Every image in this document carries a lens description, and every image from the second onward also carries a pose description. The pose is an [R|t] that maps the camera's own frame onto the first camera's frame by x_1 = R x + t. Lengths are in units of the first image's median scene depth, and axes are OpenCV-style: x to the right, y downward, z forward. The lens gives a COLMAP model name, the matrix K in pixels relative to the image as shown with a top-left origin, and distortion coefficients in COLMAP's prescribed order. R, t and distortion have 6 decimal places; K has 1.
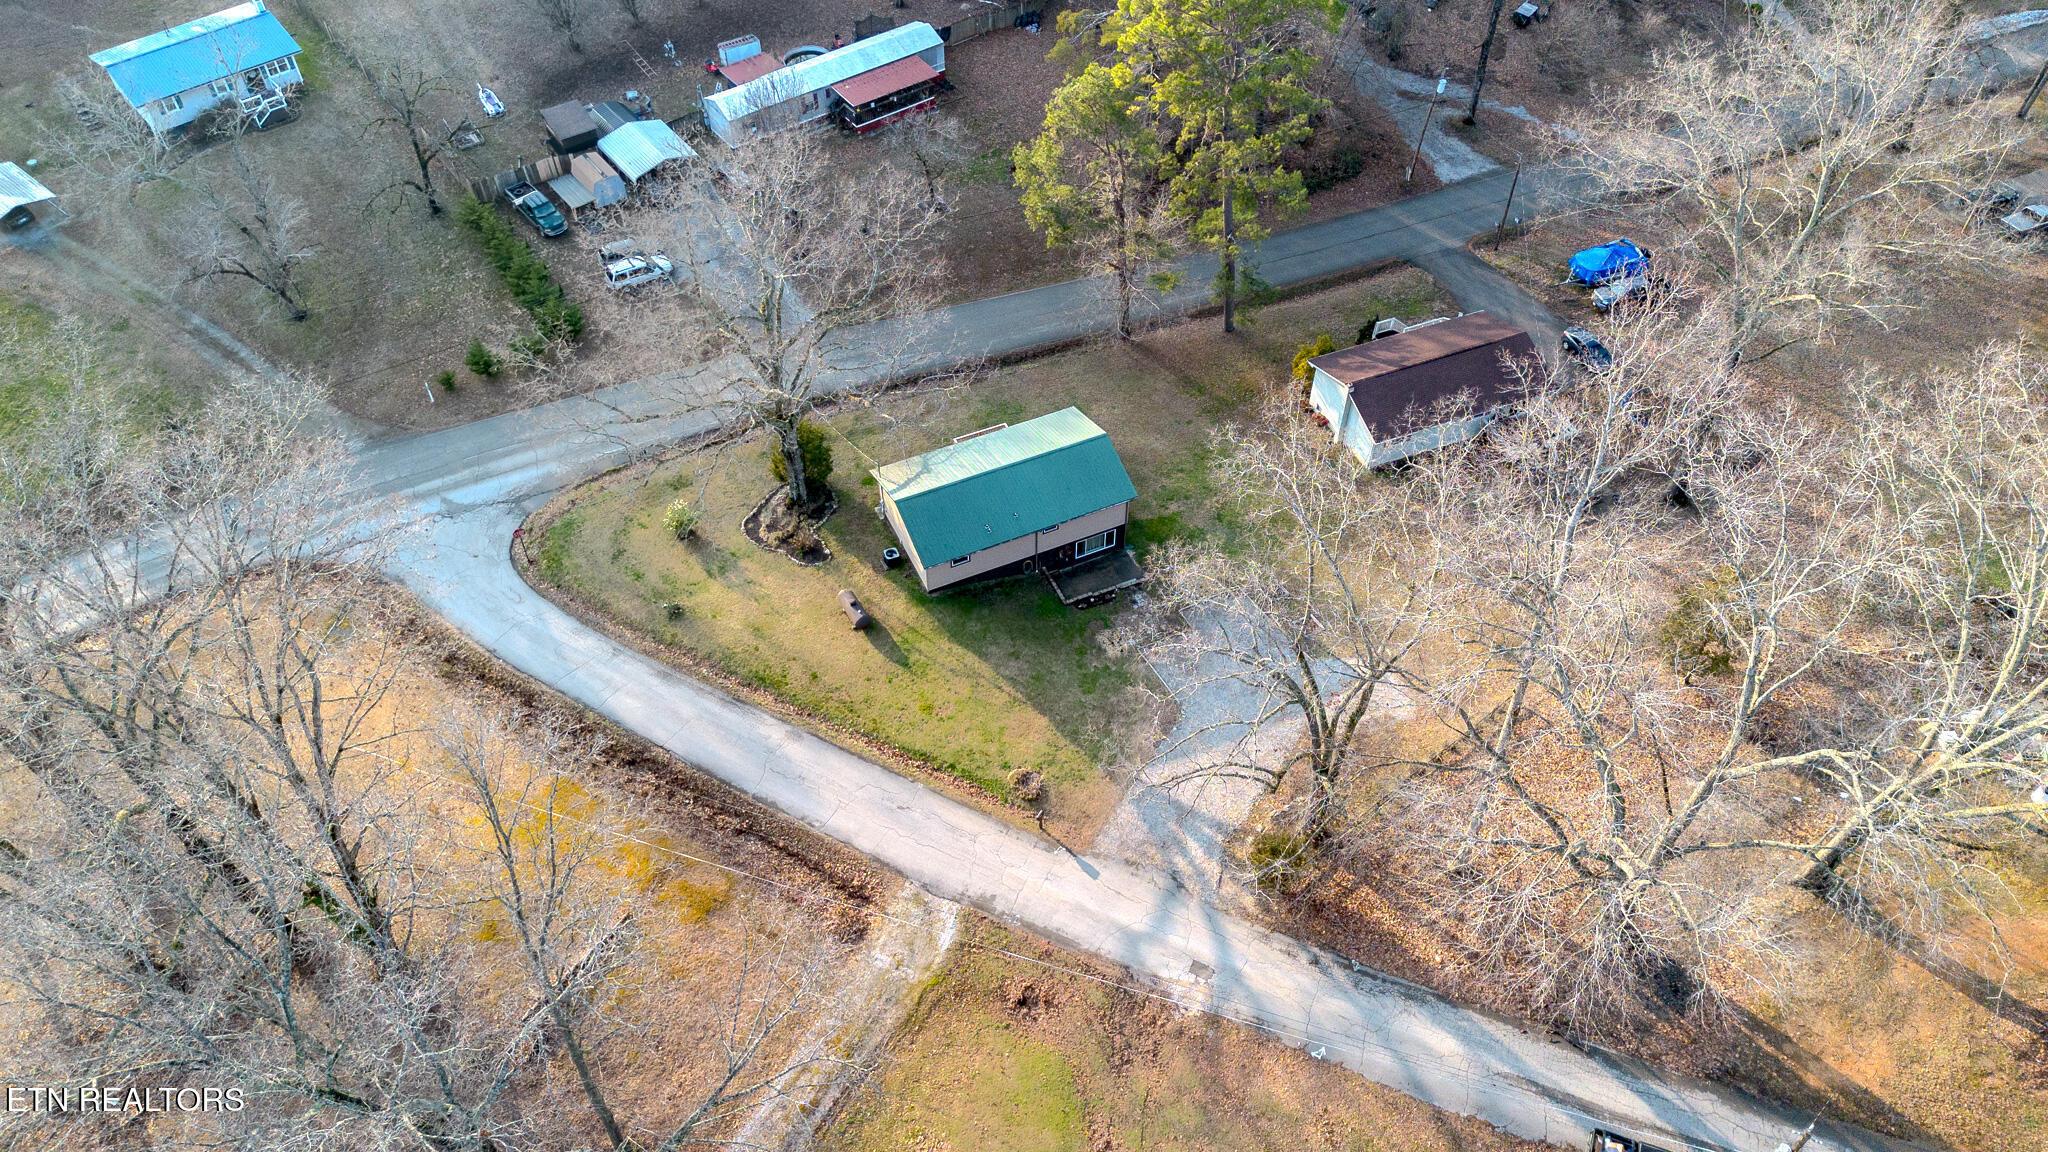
lens RADIAL K [[1478.3, 0, 1024.0], [0, 1478.3, 576.0], [0, 0, 1]] dist [0.044896, -0.084173]
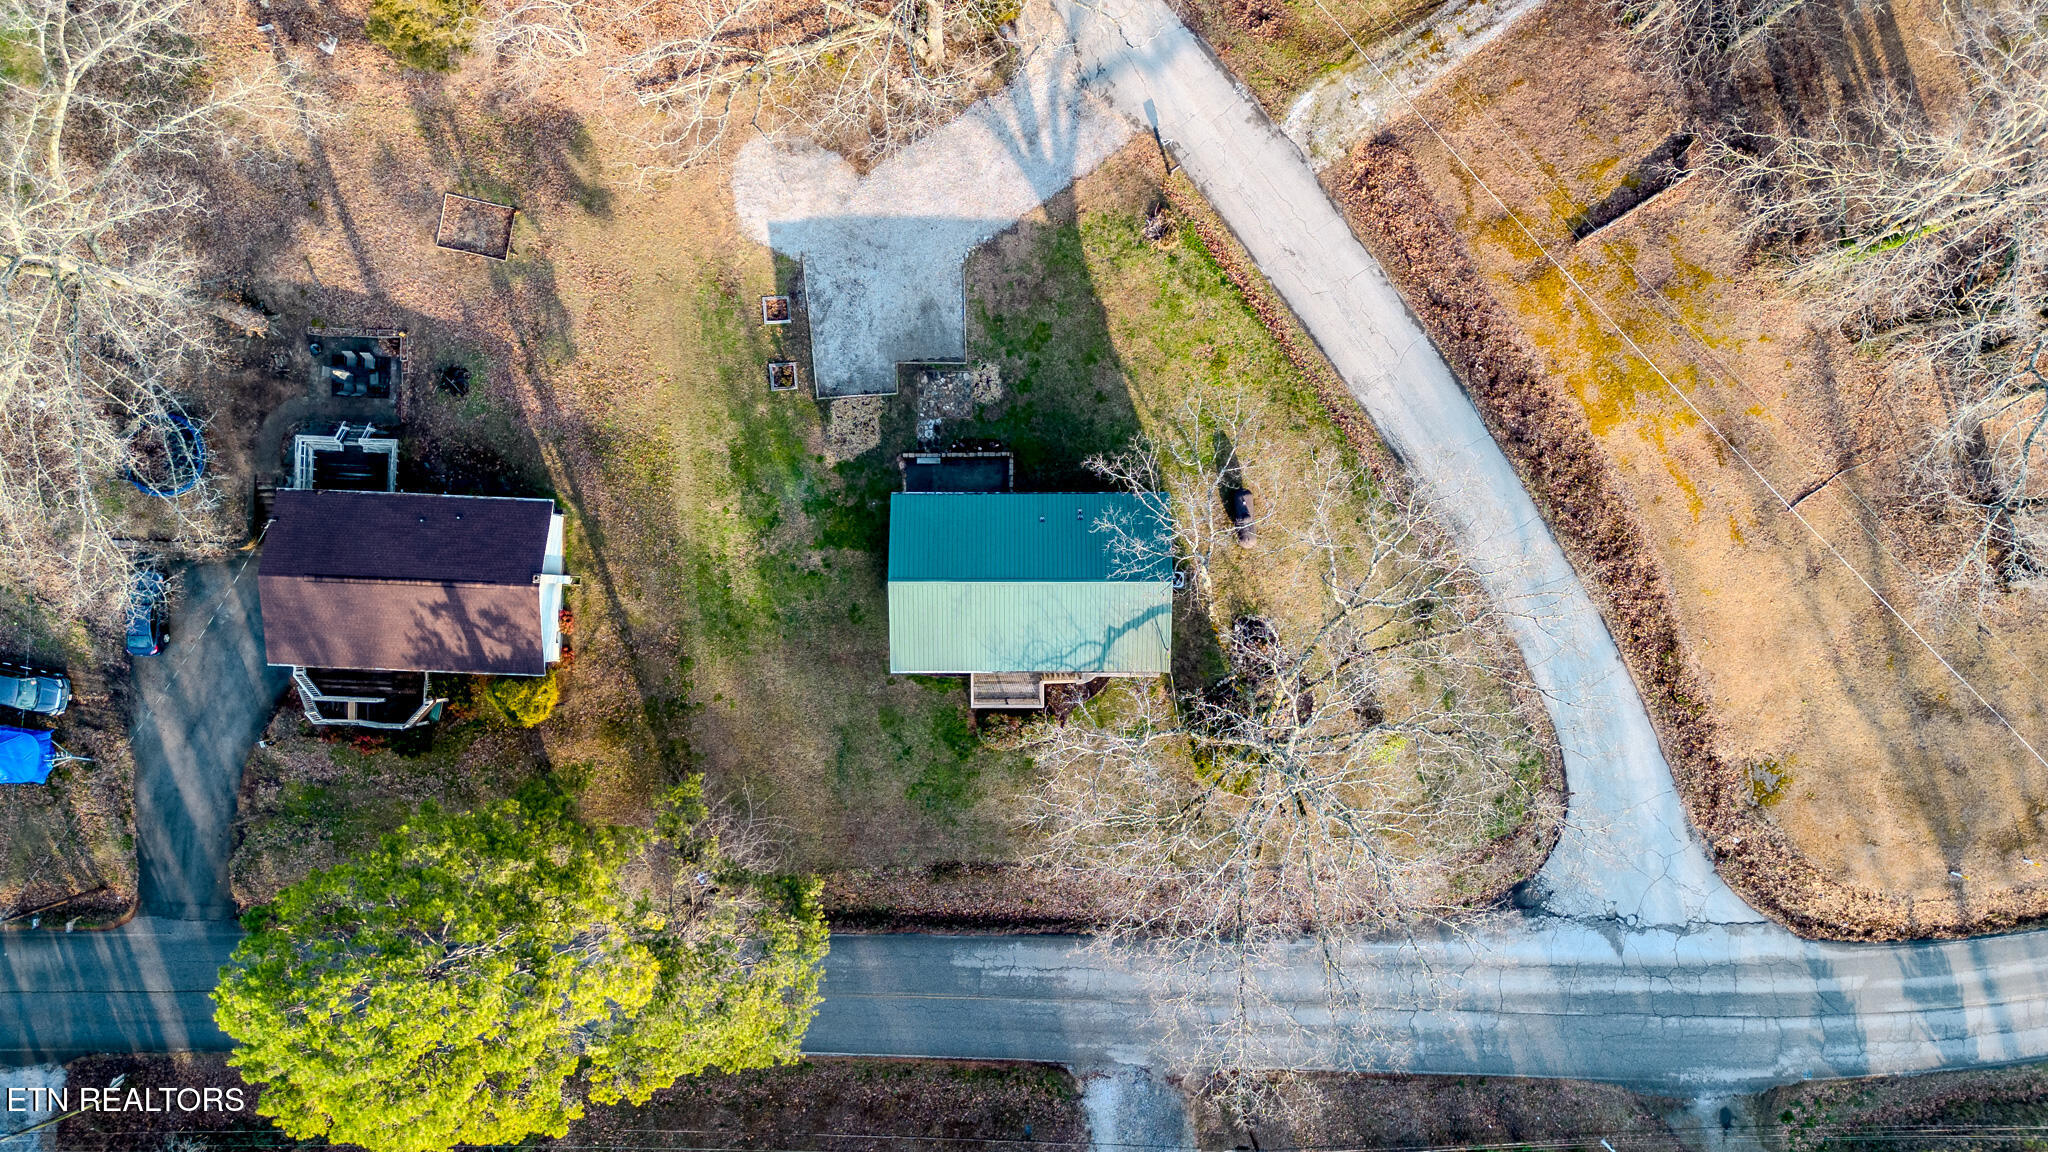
lens RADIAL K [[1478.3, 0, 1024.0], [0, 1478.3, 576.0], [0, 0, 1]] dist [0.044896, -0.084173]
pose [[-0.909693, -0.415261, 0.004133, -0.011686], [0.309997, -0.672407, 0.672139, -0.578363], [-0.276334, 0.612722, 0.740413, 0.370124]]
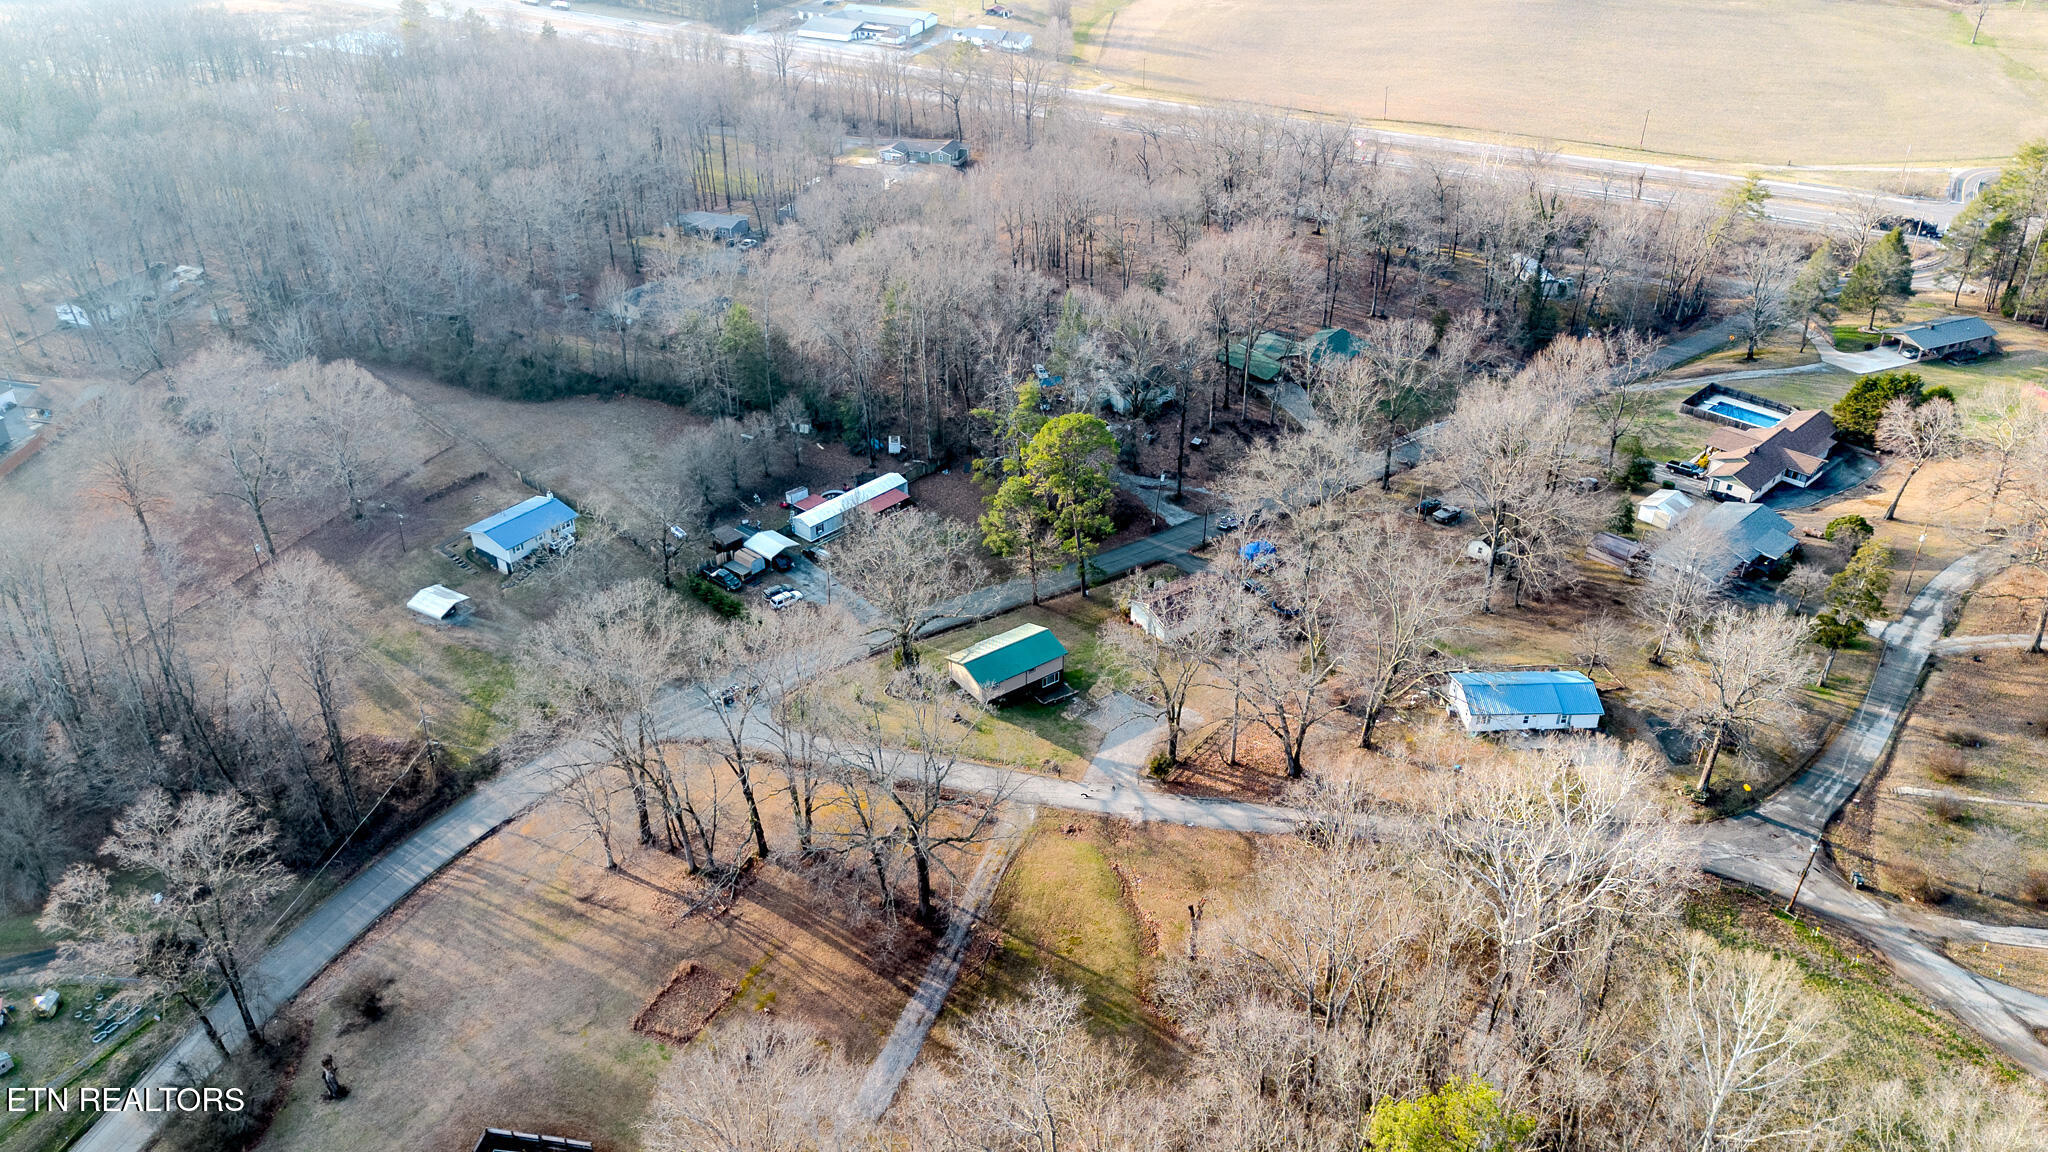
lens RADIAL K [[1478.3, 0, 1024.0], [0, 1478.3, 576.0], [0, 0, 1]] dist [0.044896, -0.084173]
pose [[0.978788, -0.099252, 0.179230, -0.348130], [0.147941, 0.947590, -0.283174, 0.423867], [-0.141731, 0.303683, 0.942173, -1.038438]]
